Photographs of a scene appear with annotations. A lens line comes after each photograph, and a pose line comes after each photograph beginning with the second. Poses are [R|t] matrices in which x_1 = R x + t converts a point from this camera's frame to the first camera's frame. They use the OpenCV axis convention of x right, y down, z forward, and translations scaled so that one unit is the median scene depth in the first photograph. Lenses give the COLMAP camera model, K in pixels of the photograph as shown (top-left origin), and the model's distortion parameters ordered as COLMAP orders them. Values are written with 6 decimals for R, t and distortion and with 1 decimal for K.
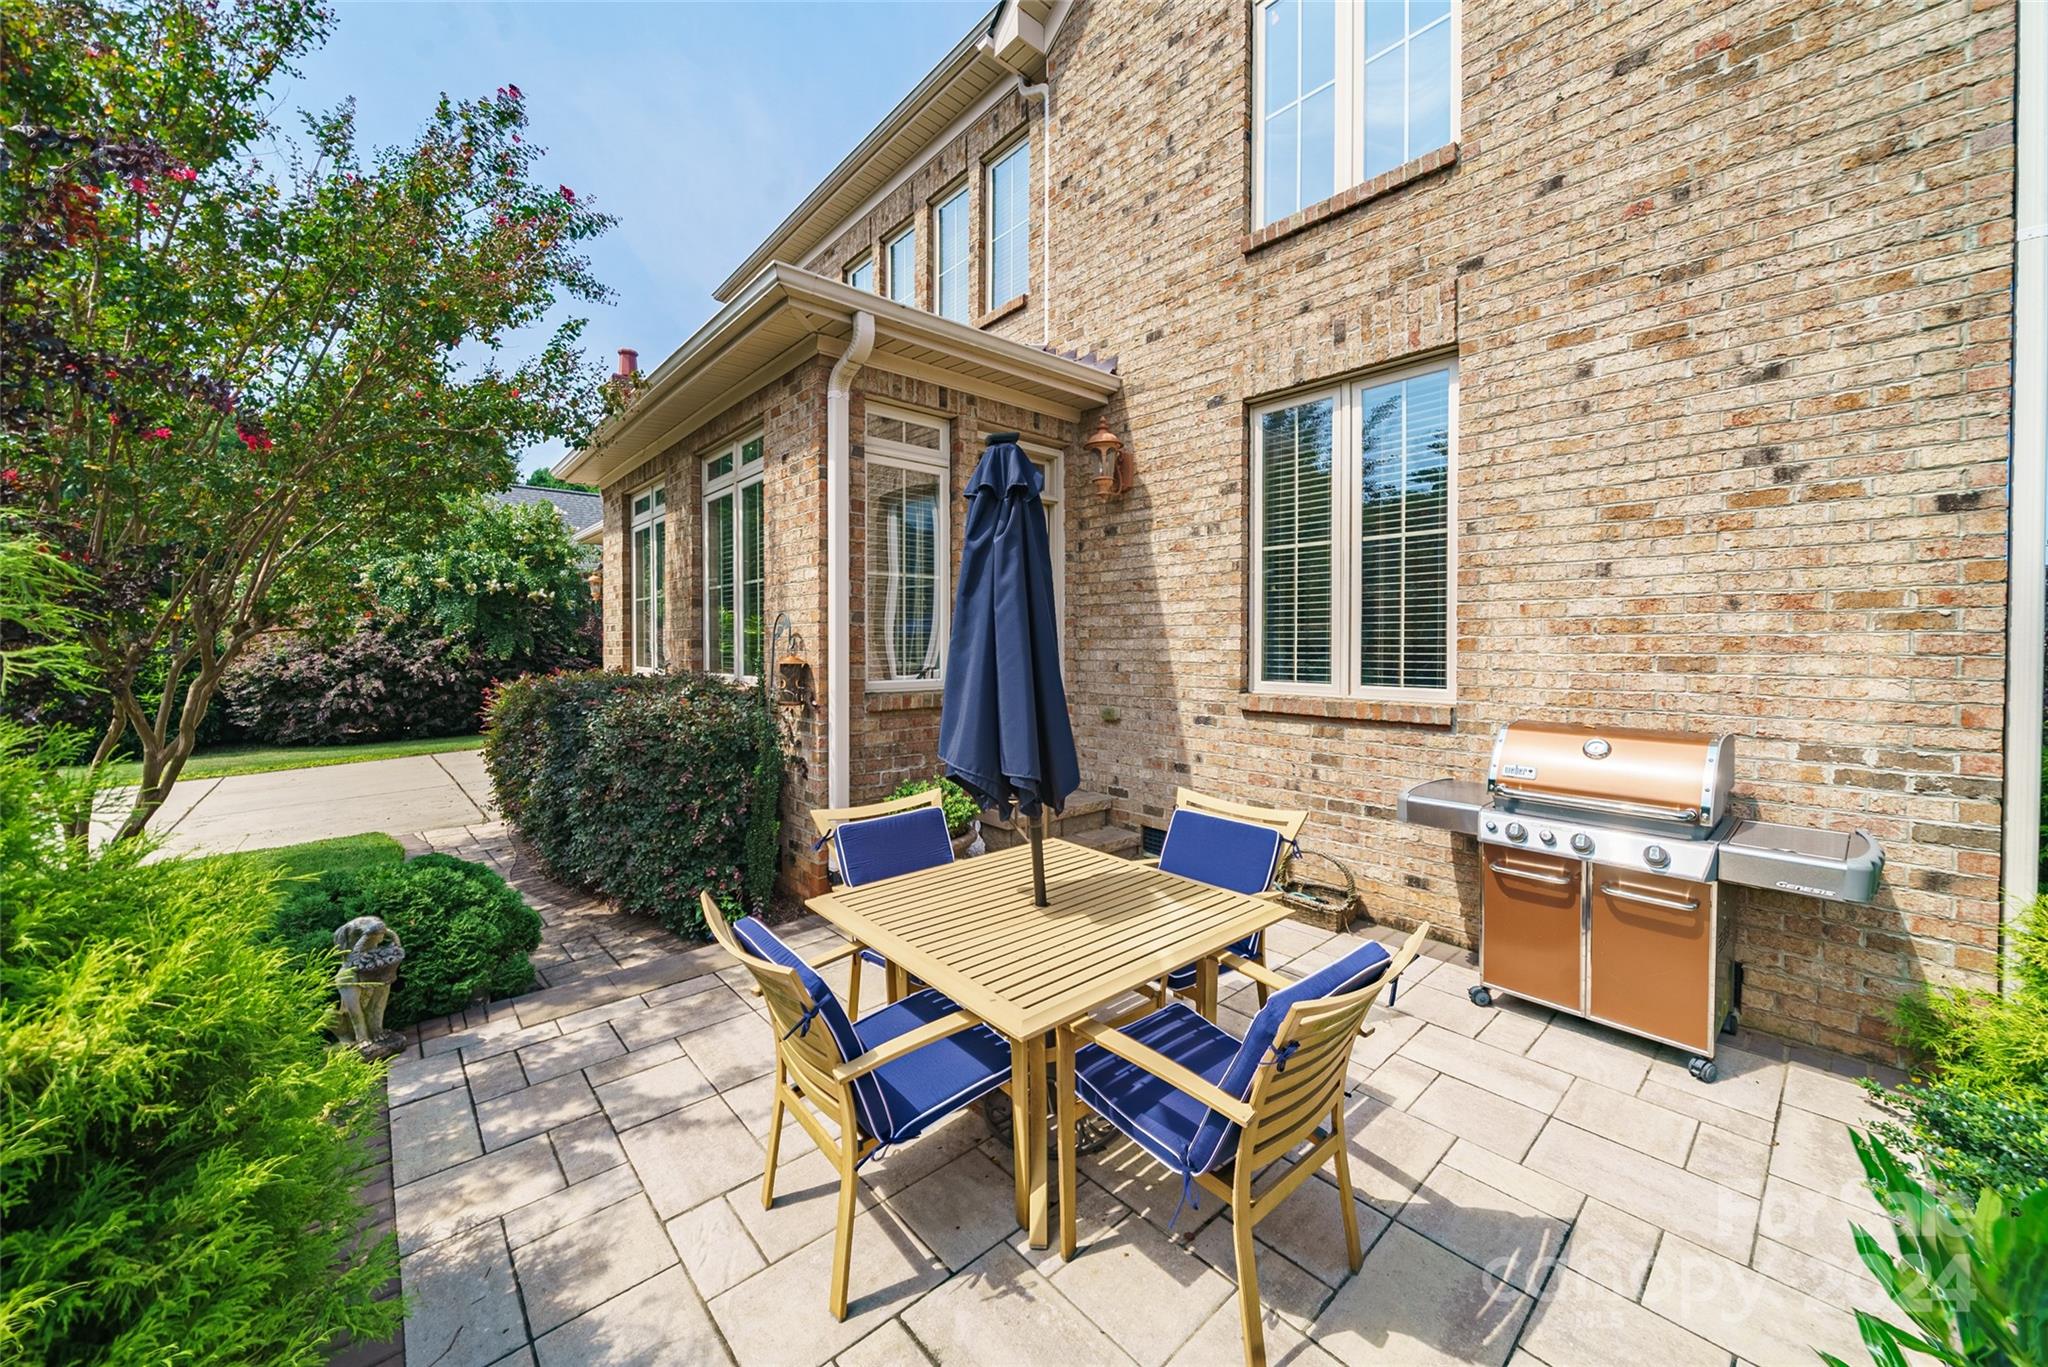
lens RADIAL K [[738.2, 0, 994.4], [0, 738.2, 649.7], [0, 0, 1]] dist [-0.005152, -0.000552]
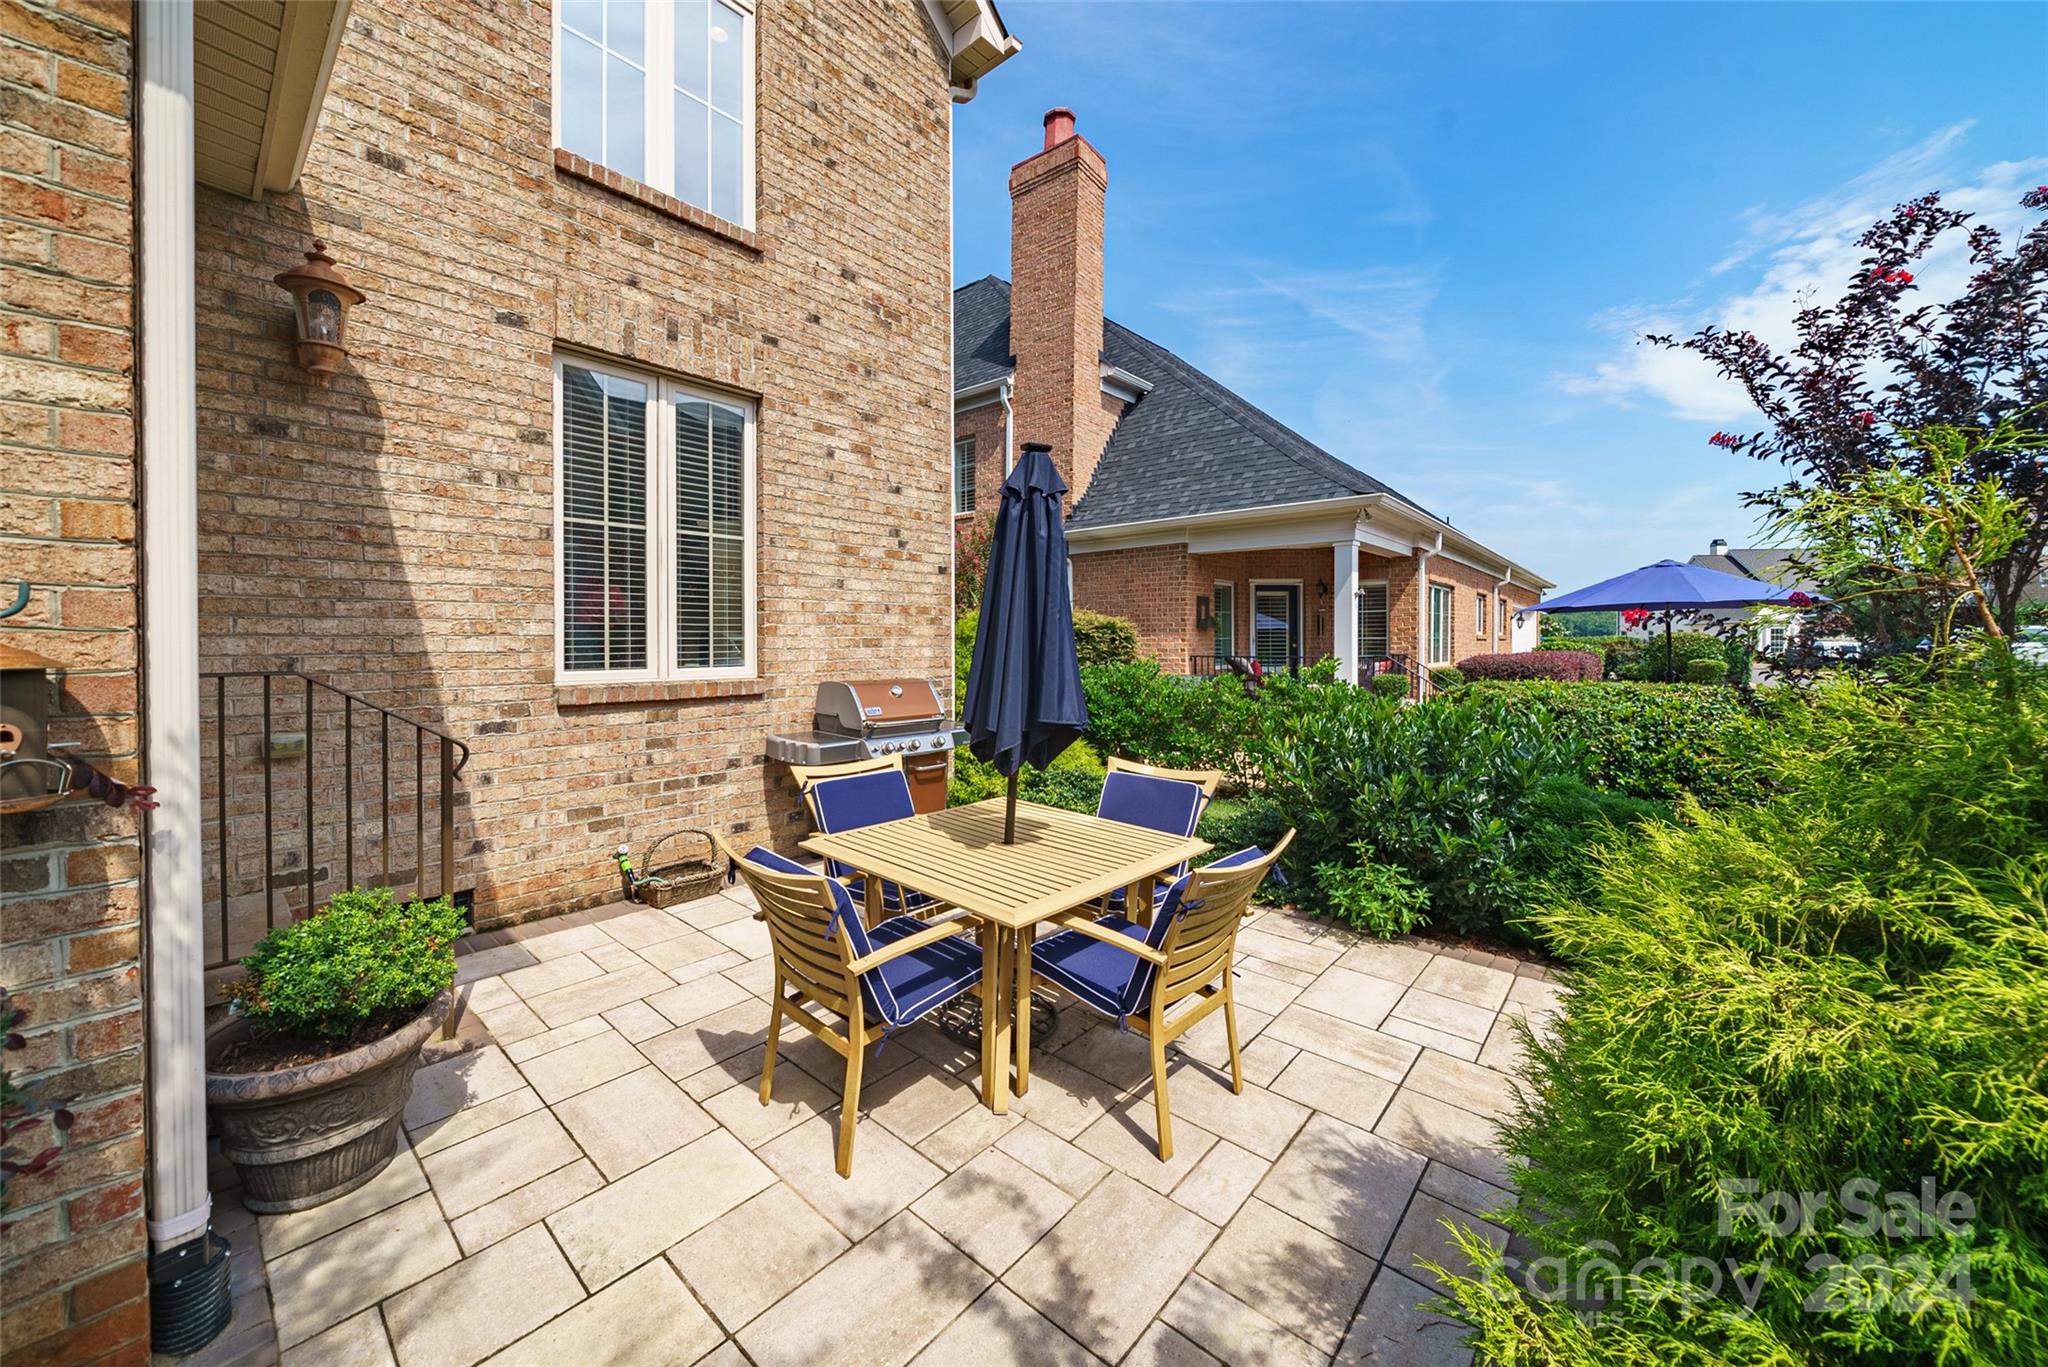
lens RADIAL K [[738.2, 0, 1029.6], [0, 738.2, 644.9], [0, 0, 1]] dist [-0.005152, -0.000552]
pose [[-0.138197, -0.006942, 0.990380, -0.629132], [0.009876, 0.999916, 0.008387, 0.010848], [-0.990356, 0.010940, -0.138117, 0.640169]]
